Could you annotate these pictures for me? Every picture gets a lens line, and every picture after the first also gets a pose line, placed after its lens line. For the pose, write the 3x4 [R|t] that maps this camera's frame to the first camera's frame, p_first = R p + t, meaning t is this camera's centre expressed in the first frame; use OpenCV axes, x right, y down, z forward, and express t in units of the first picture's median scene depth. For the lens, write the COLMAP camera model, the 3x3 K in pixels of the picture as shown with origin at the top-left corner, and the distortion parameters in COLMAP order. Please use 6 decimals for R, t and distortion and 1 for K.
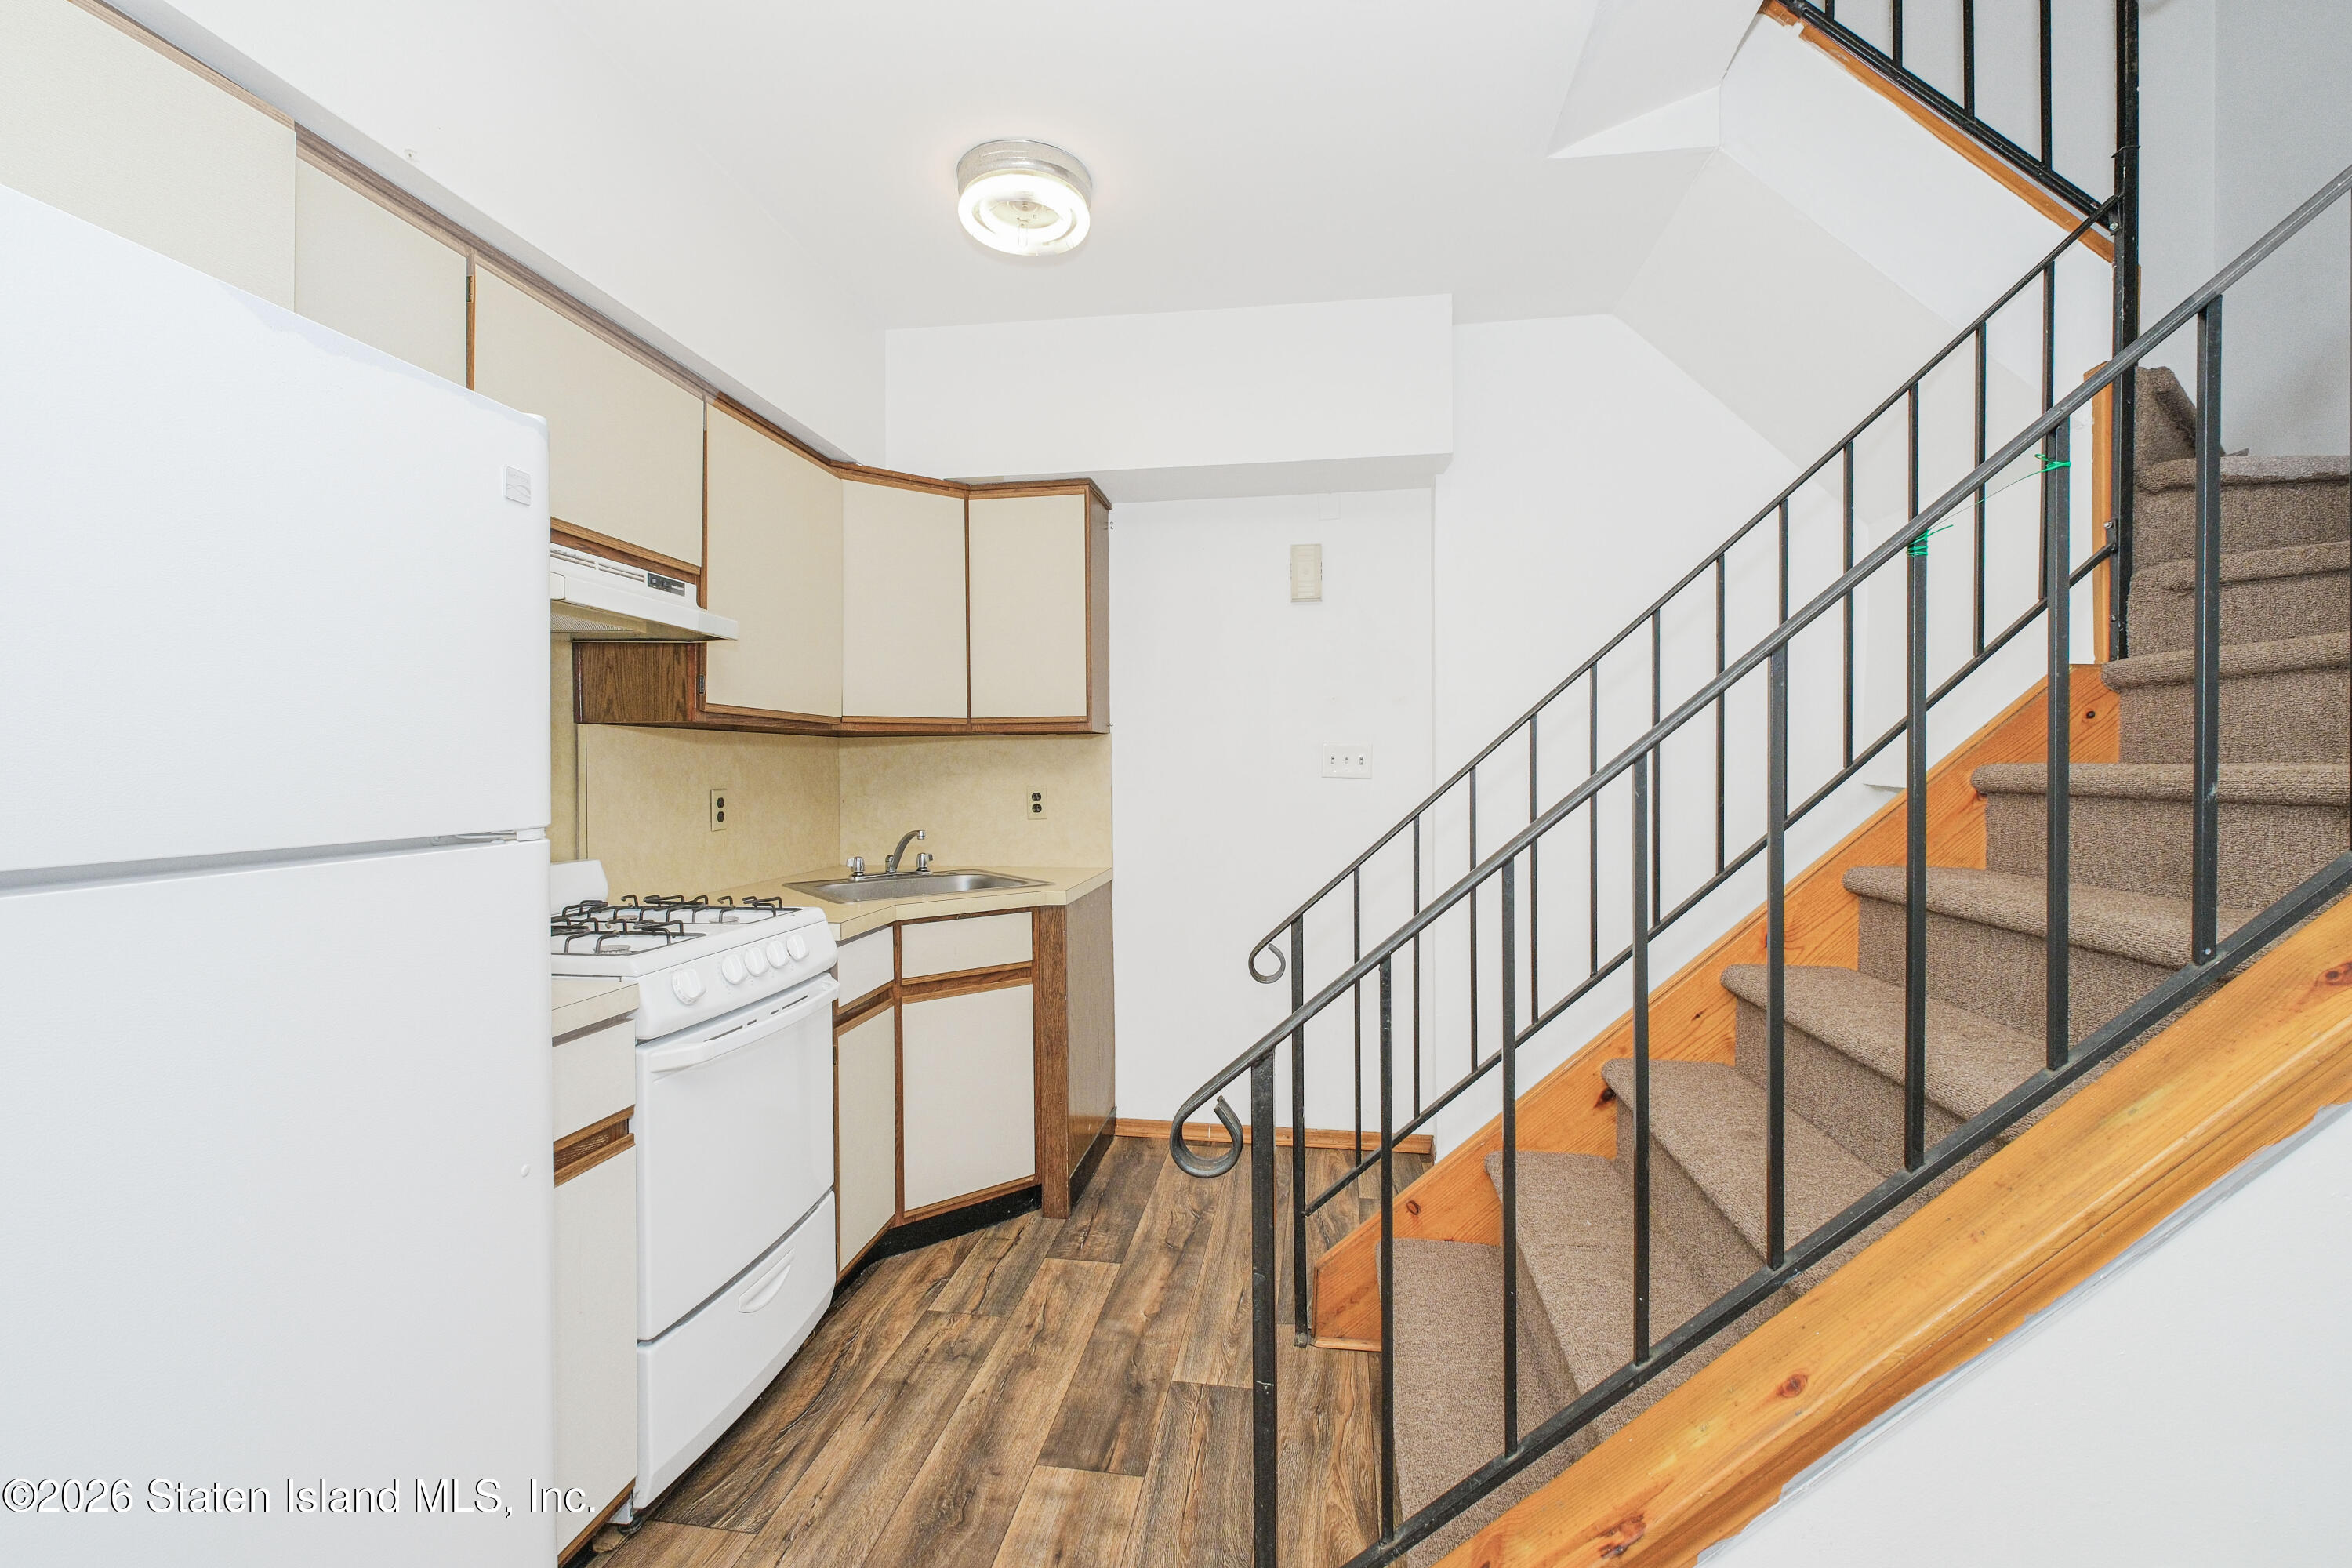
lens RADIAL K [[978.5, 0, 1184.5], [0, 978.5, 775.5], [0, 0, 1]] dist [-0.000809, -0.000123]
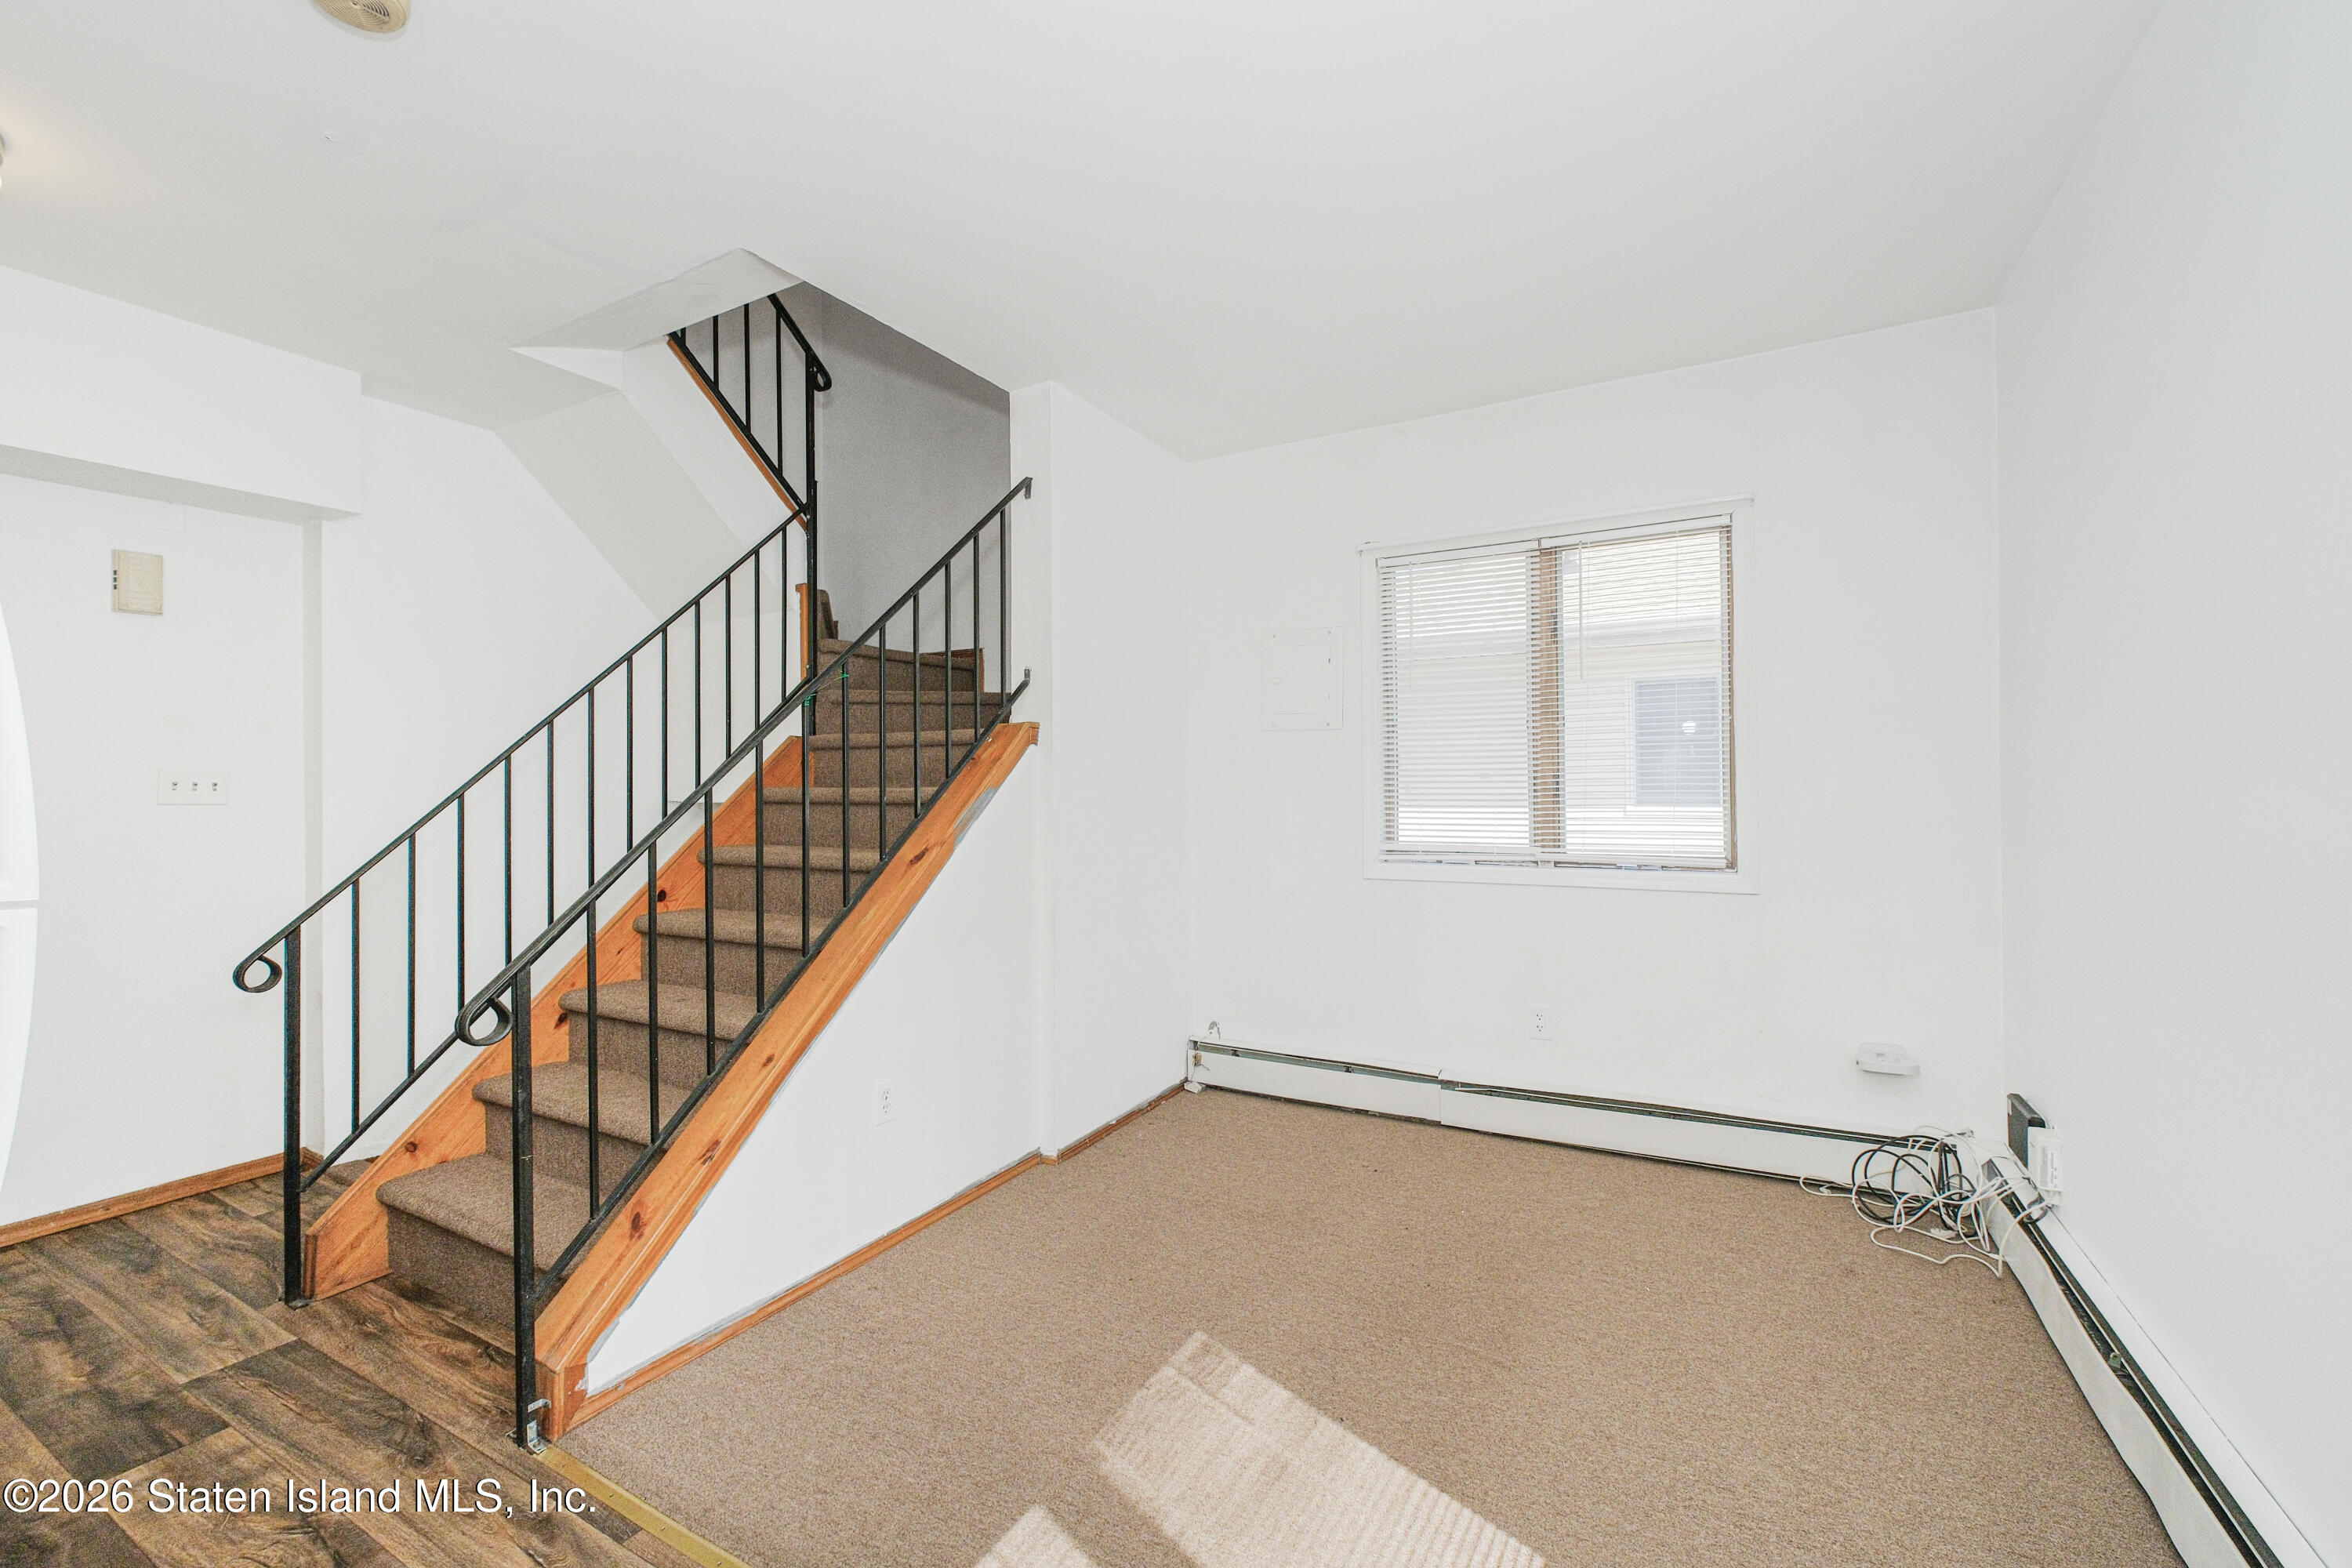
lens RADIAL K [[1001.9, 0, 1184.1], [0, 1001.9, 771.7], [0, 0, 1]] dist [-0.001153, -0.000925]
pose [[0.344306, 0.006379, 0.938836, -0.686620], [0.012933, 0.999850, -0.011537, -0.009954], [-0.938768, 0.016114, 0.344172, -0.405642]]
